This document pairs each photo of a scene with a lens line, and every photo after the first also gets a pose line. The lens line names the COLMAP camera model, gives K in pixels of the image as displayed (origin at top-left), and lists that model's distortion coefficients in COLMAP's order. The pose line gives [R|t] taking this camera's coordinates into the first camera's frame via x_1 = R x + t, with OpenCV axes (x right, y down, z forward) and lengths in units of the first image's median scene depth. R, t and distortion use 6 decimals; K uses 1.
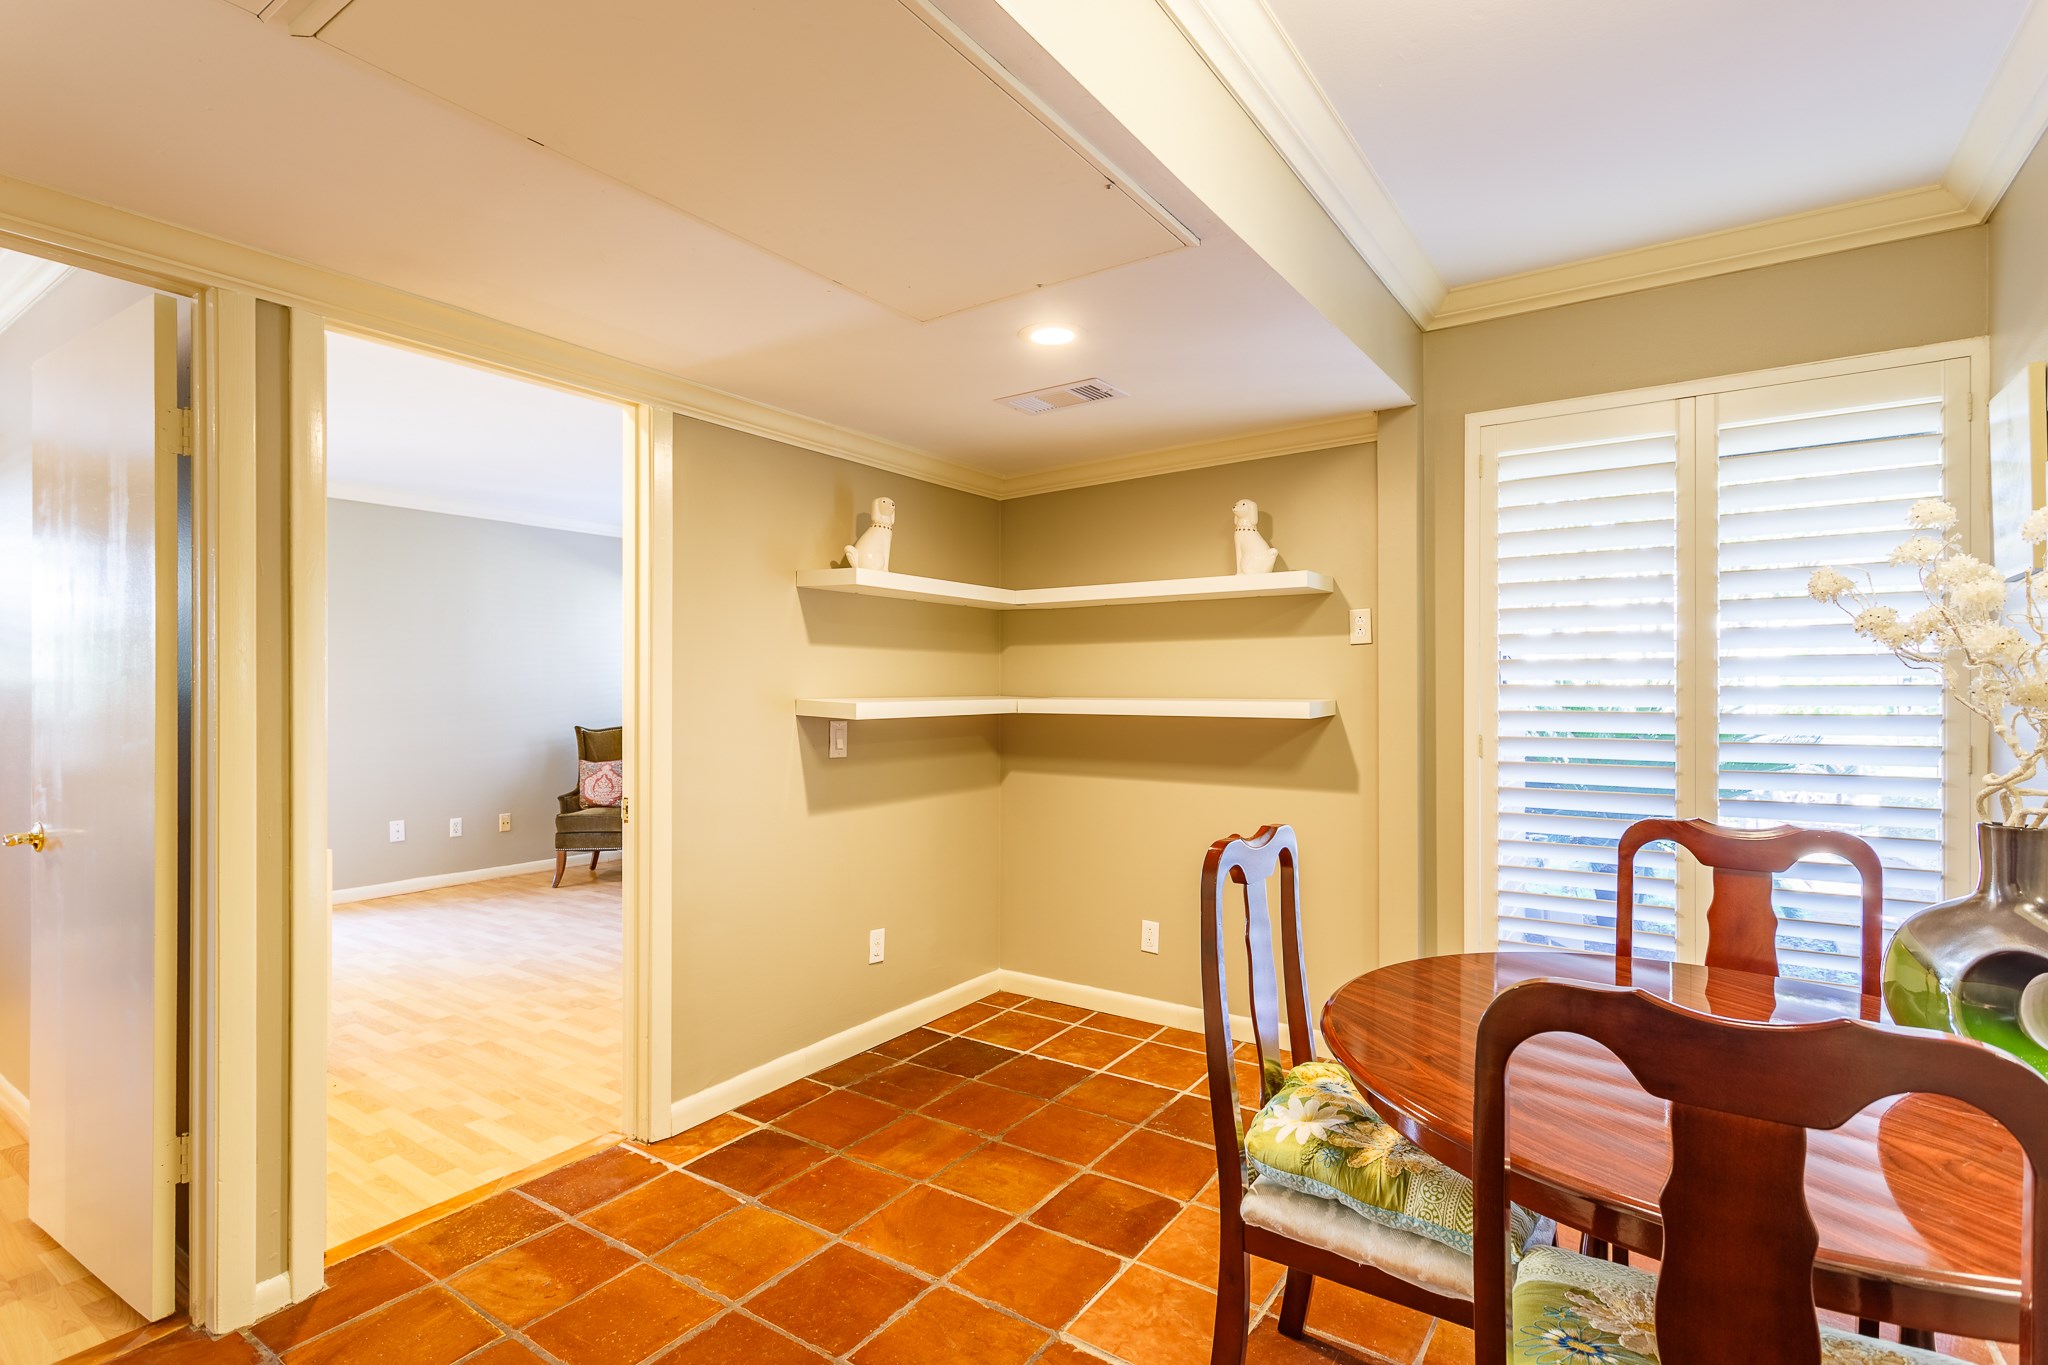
lens RADIAL K [[1017.0, 0, 1024.0], [0, 1017.0, 682.5], [0, 0, 1]] dist [-0.003104, 0.000049]
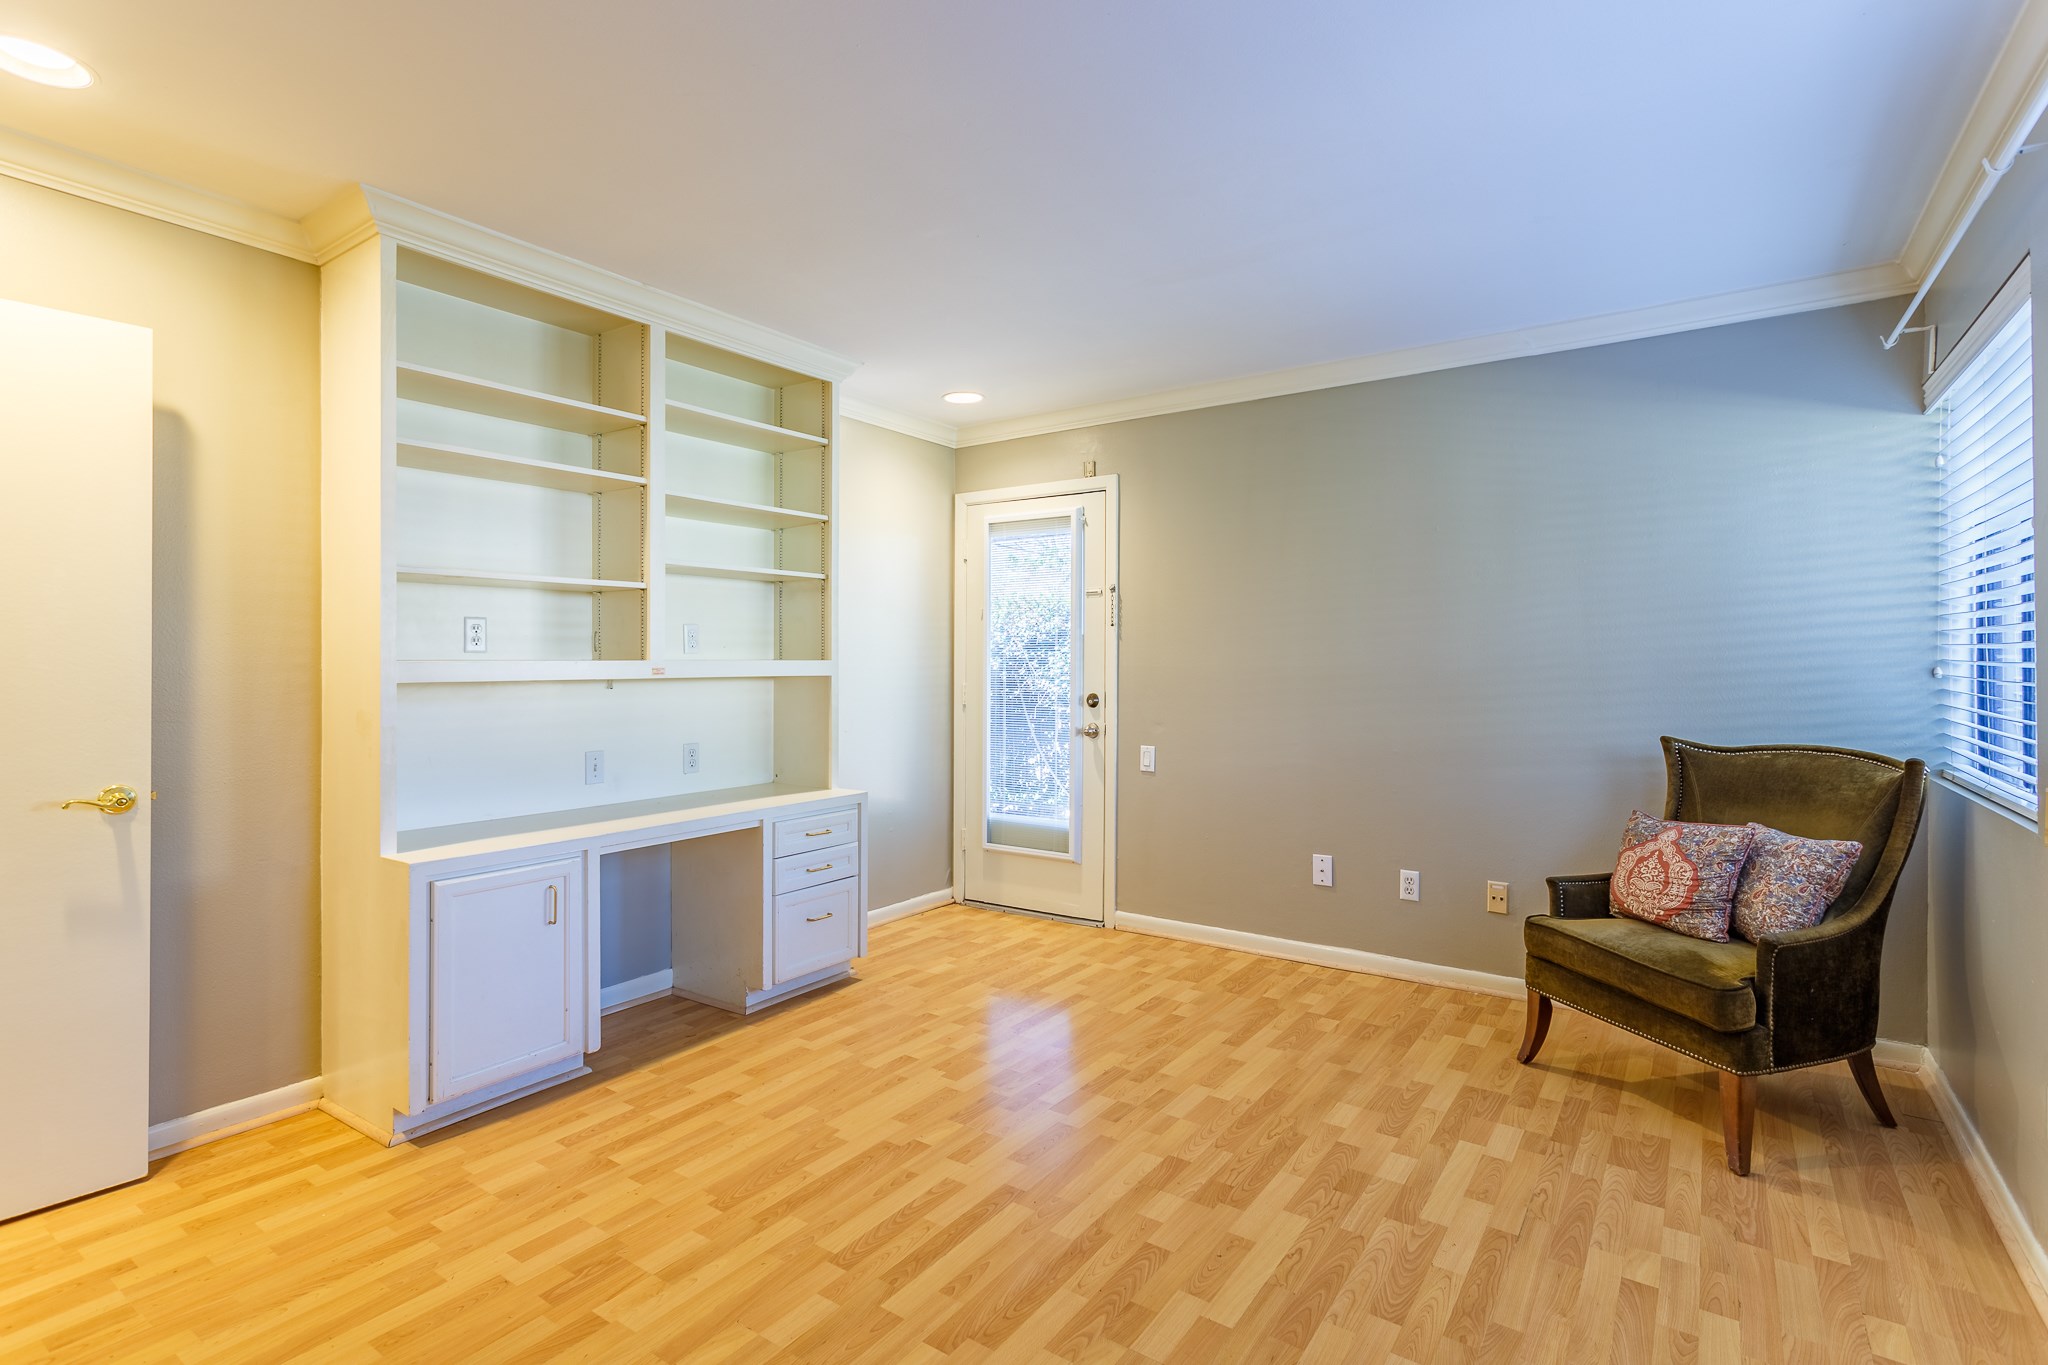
lens RADIAL K [[973.2, 0, 1023.9], [0, 973.2, 671.4], [0, 0, 1]] dist [-0.001695, -0.001030]
pose [[-0.000736, 0.011277, -0.999936, 0.049746], [0.004627, 0.999926, 0.011274, 0.008344], [0.999989, -0.004618, -0.000789, 1.231619]]
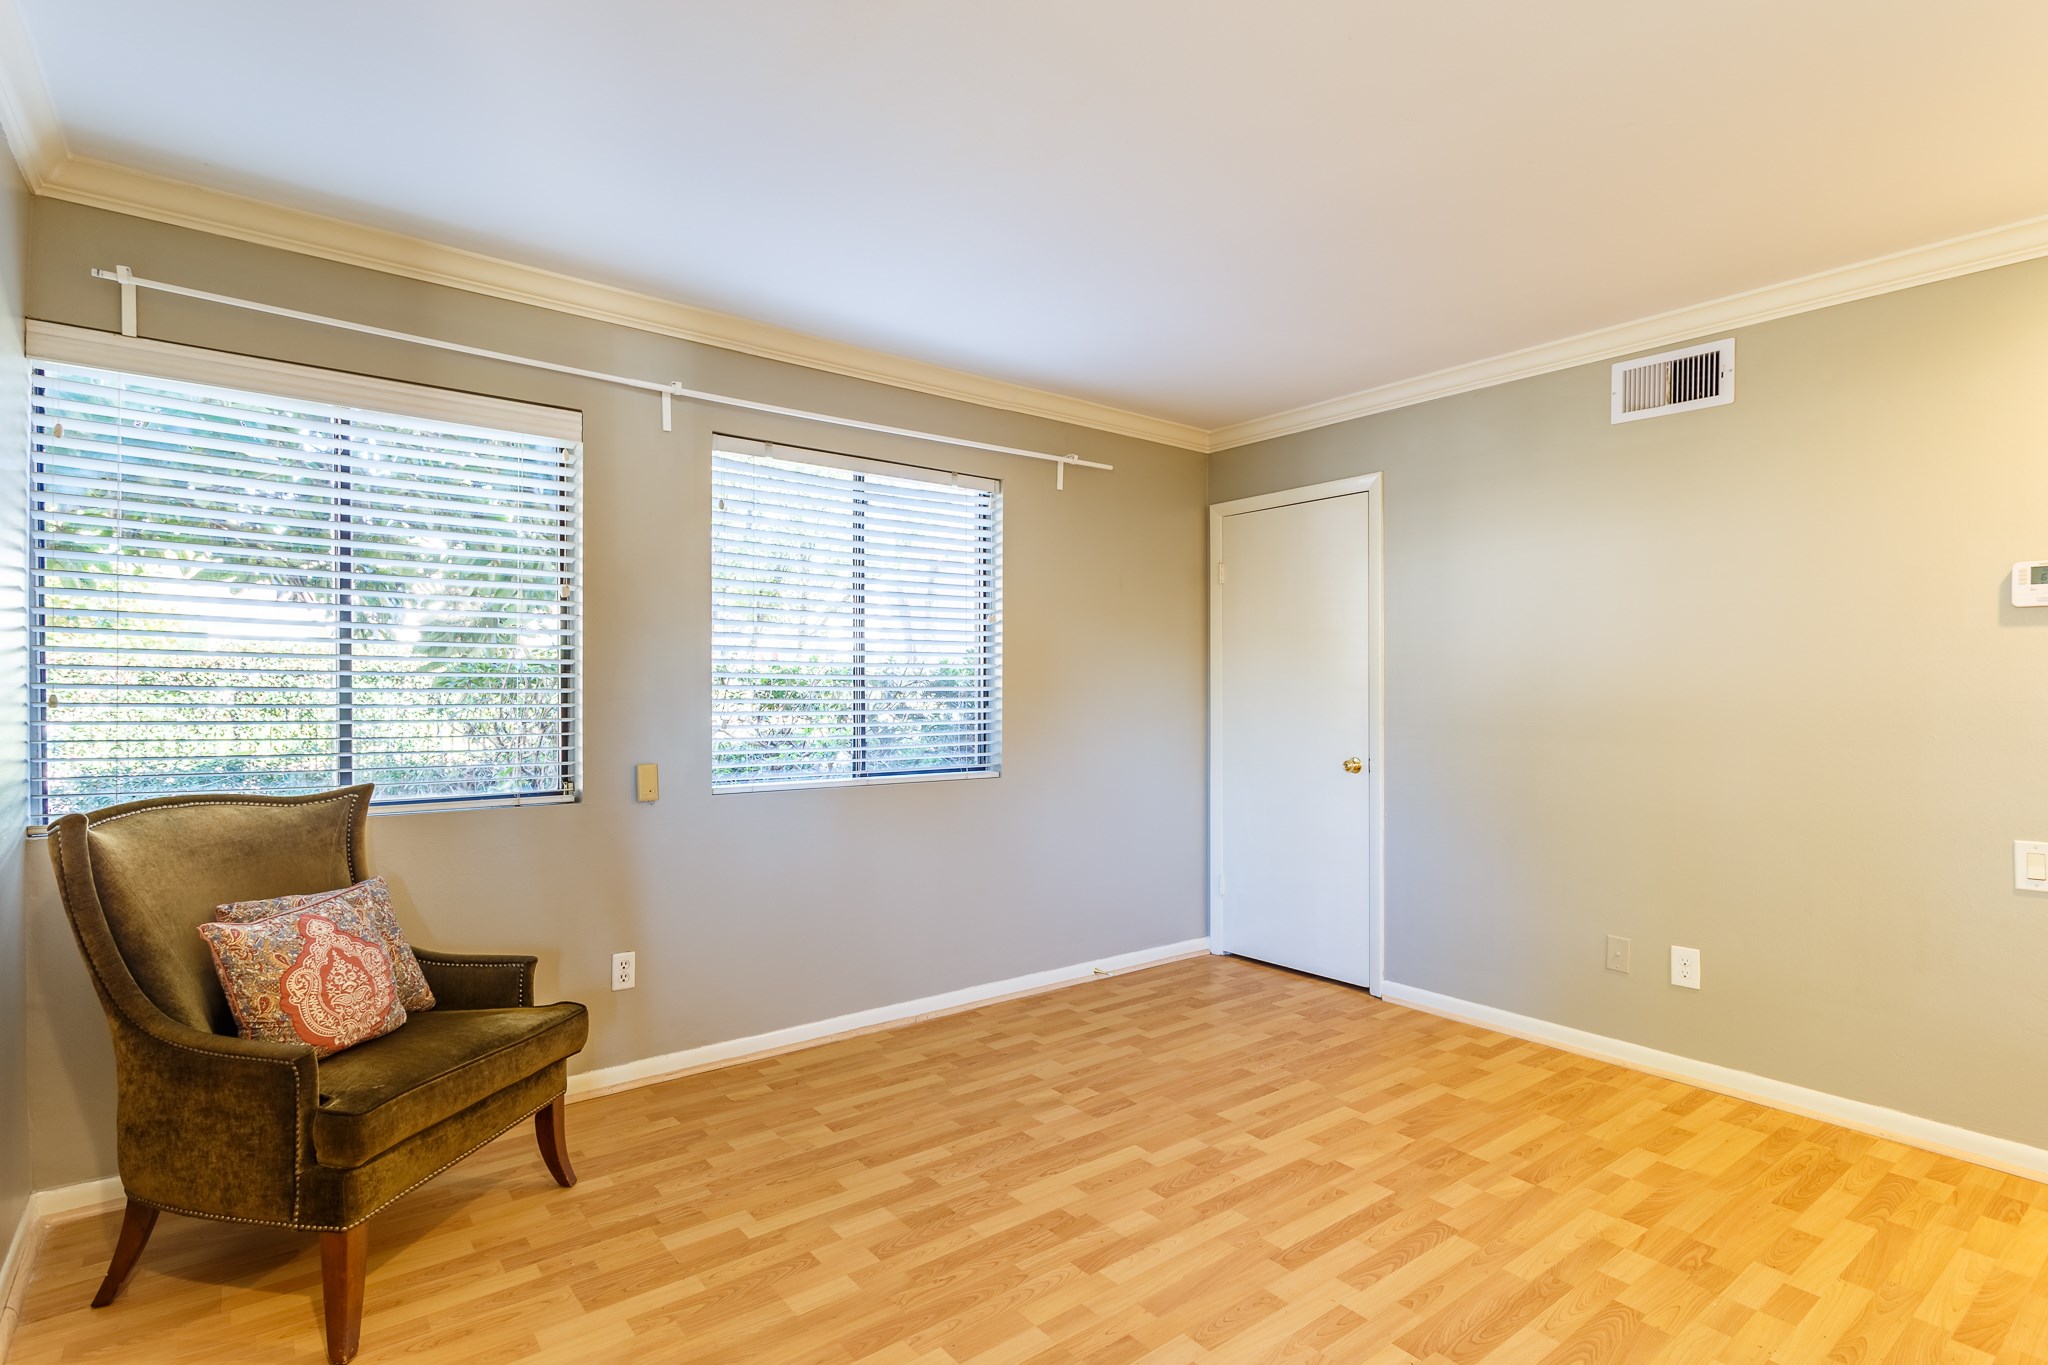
lens RADIAL K [[1017.0, 0, 1024.0], [0, 1017.0, 682.5], [0, 0, 1]] dist [-0.003104, 0.000049]
pose [[0.288325, 0.007906, 0.957500, -1.082890], [-0.009309, 0.999942, -0.005454, 0.008848], [-0.957487, -0.007341, 0.288382, 1.201459]]
